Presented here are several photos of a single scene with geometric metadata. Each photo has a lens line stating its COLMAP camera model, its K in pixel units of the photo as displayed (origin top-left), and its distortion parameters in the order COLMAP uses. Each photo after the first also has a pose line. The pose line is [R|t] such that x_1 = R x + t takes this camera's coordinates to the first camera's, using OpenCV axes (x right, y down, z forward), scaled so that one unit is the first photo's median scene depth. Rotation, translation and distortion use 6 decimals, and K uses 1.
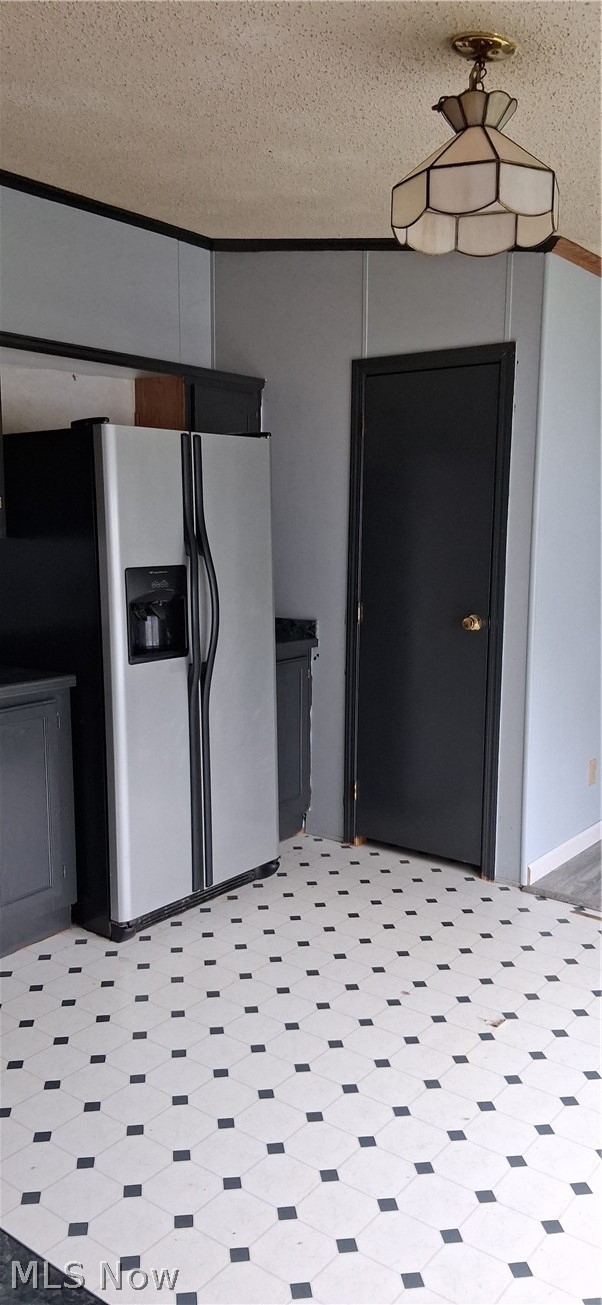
lens RADIAL K [[970.0, 0, 301.0], [0, 970.0, 652.5], [0, 0, 1]] dist [0.011560, 0.000897]
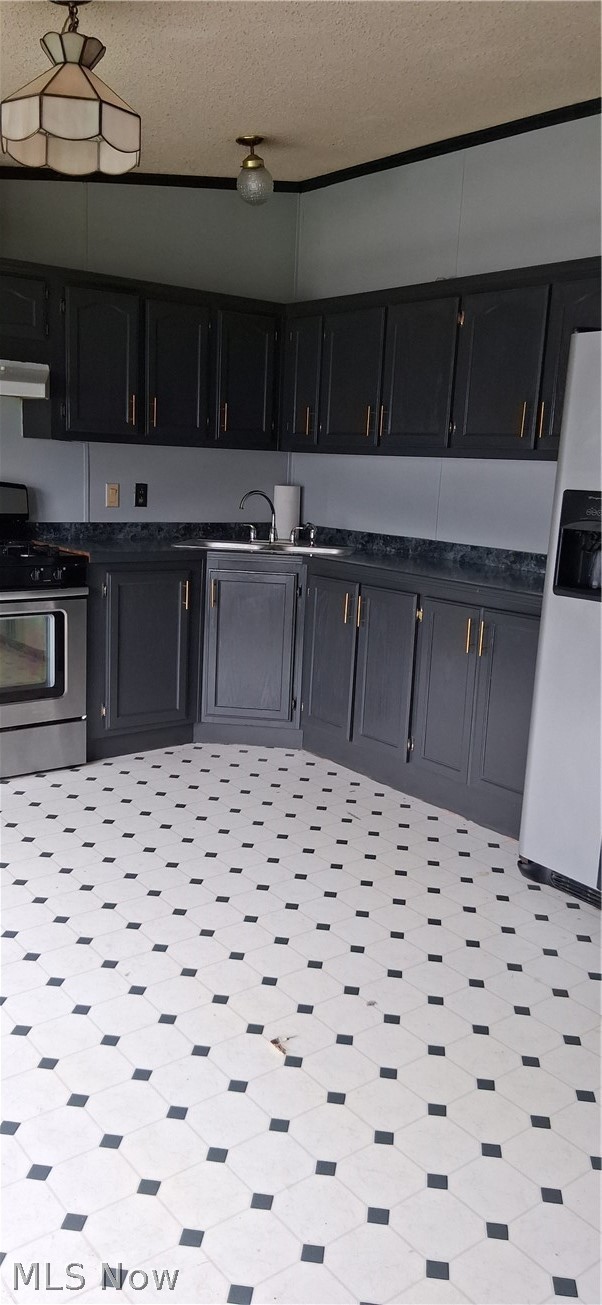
lens RADIAL K [[970.0, 0, 301.0], [0, 970.0, 652.5], [0, 0, 1]] dist [0.011560, 0.000897]
pose [[-0.238316, 0.177658, -0.954800, 0.875280], [-0.187223, 0.956281, 0.224664, -0.110575], [0.952971, 0.232302, -0.194636, 1.056806]]
